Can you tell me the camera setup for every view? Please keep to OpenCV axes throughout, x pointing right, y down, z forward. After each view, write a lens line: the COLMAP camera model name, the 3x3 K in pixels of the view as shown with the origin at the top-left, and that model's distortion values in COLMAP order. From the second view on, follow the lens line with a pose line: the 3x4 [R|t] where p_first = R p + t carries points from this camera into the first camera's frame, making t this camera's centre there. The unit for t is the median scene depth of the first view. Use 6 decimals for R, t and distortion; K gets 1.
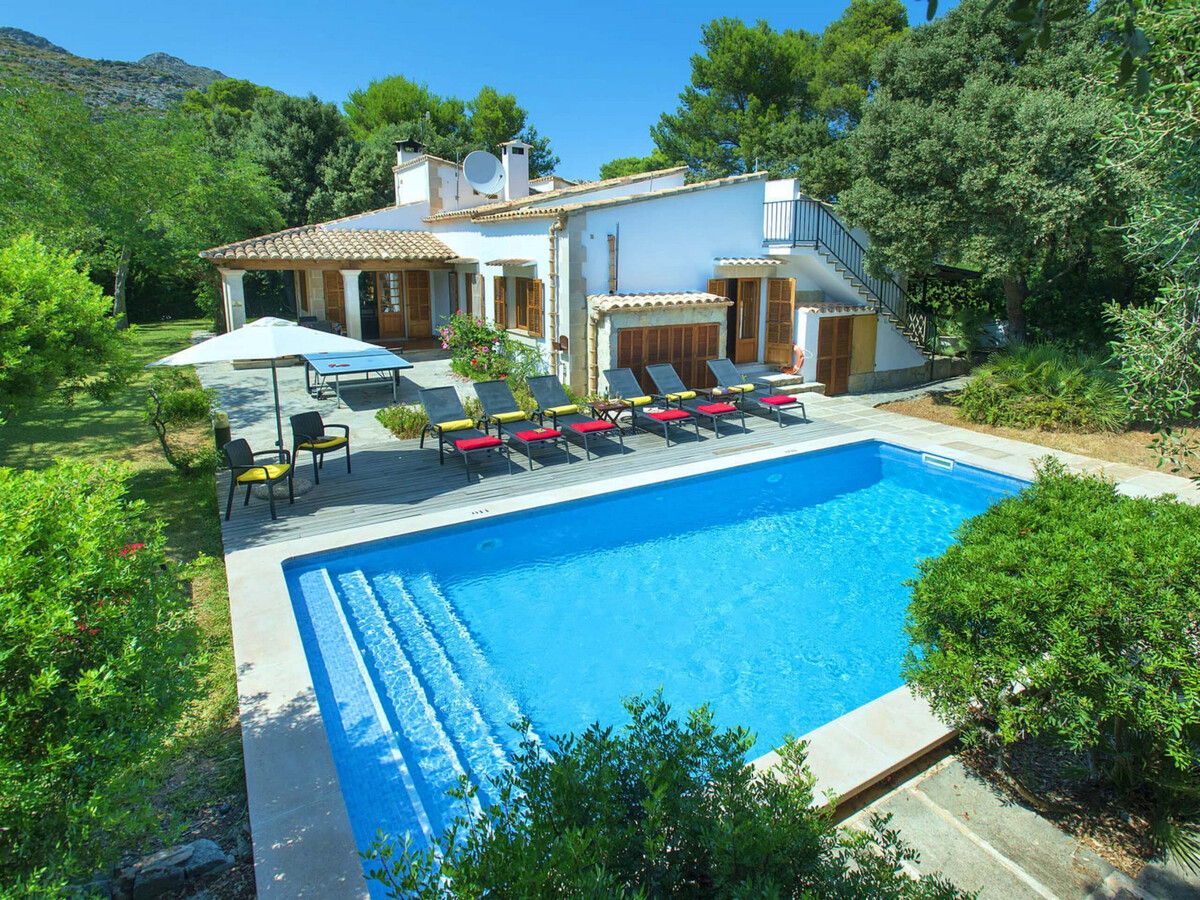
lens RADIAL K [[672.5, 0, 595.7], [0, 672.5, 392.3], [0, 0, 1]] dist [0.006902, 0.000385]
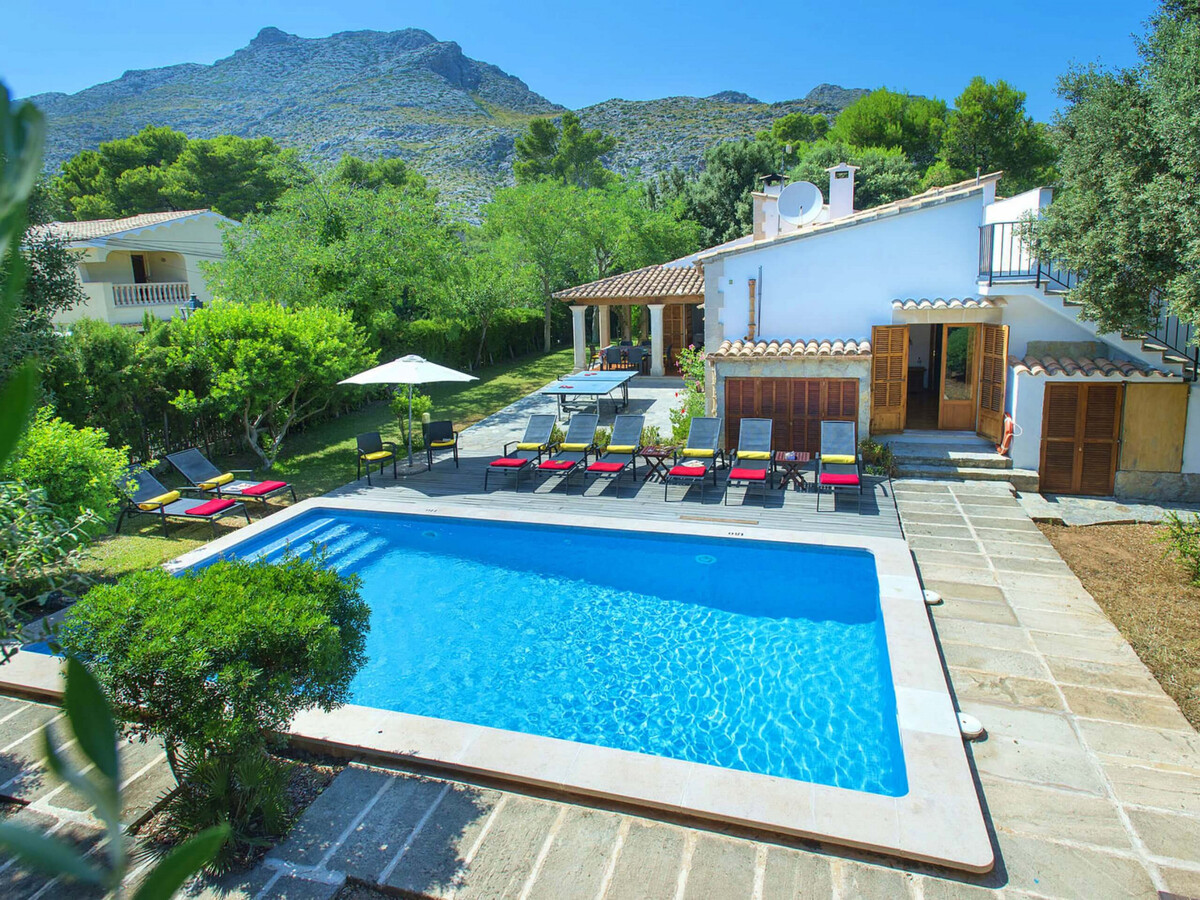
lens RADIAL K [[672.5, 0, 595.7], [0, 672.5, 392.3], [0, 0, 1]] dist [0.006902, 0.000385]
pose [[0.660432, 0.098607, -0.744383, 0.545309], [-0.103610, 0.993824, 0.039725, -0.078117], [0.743703, 0.050890, 0.666570, 0.173543]]
